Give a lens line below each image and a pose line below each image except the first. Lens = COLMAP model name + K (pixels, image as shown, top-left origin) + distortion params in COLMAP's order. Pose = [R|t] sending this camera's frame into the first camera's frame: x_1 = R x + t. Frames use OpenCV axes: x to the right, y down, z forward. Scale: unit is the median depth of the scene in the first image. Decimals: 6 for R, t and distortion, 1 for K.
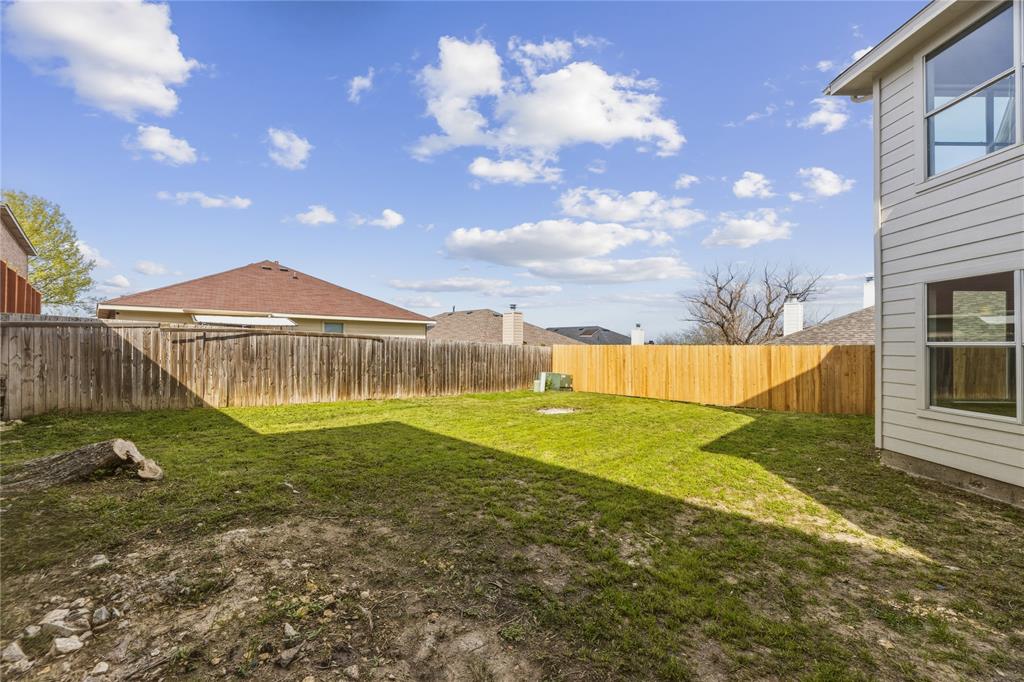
lens RADIAL K [[411.1, 0, 505.9], [0, 411.1, 341.7], [0, 0, 1]] dist [-0.002252, 0.000099]
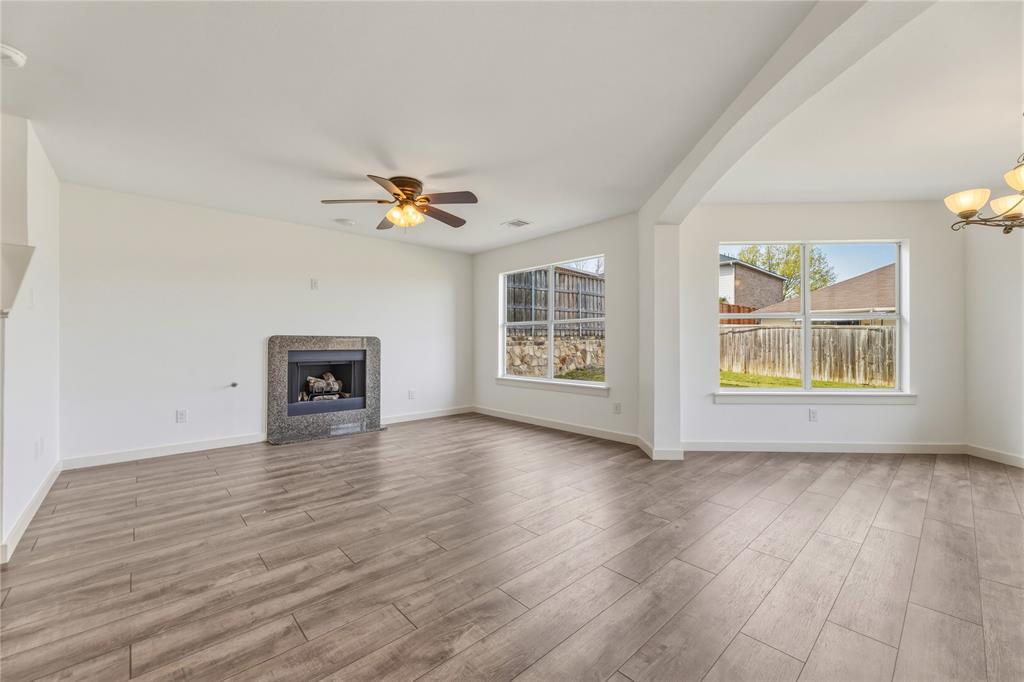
lens RADIAL K [[411.1, 0, 505.9], [0, 411.1, 341.7], [0, 0, 1]] dist [-0.002252, 0.000099]
pose [[-0.056508, -0.004231, -0.998393, 0.849534], [0.005472, 0.999975, -0.004548, 0.027901], [0.998387, -0.005720, -0.056483, 0.110995]]
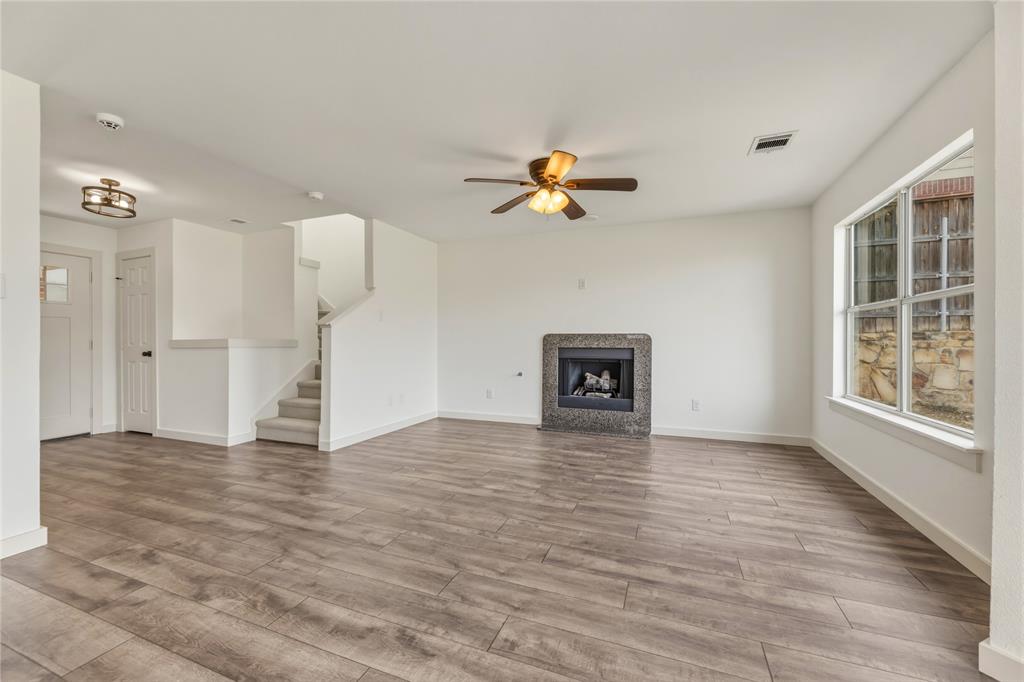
lens RADIAL K [[411.1, 0, 505.9], [0, 411.1, 341.7], [0, 0, 1]] dist [-0.002252, 0.000099]
pose [[-0.922811, -0.001495, -0.385250, 0.675243], [-0.000862, 0.999998, -0.001815, 0.028268], [0.385252, -0.001342, -0.922811, 0.272326]]
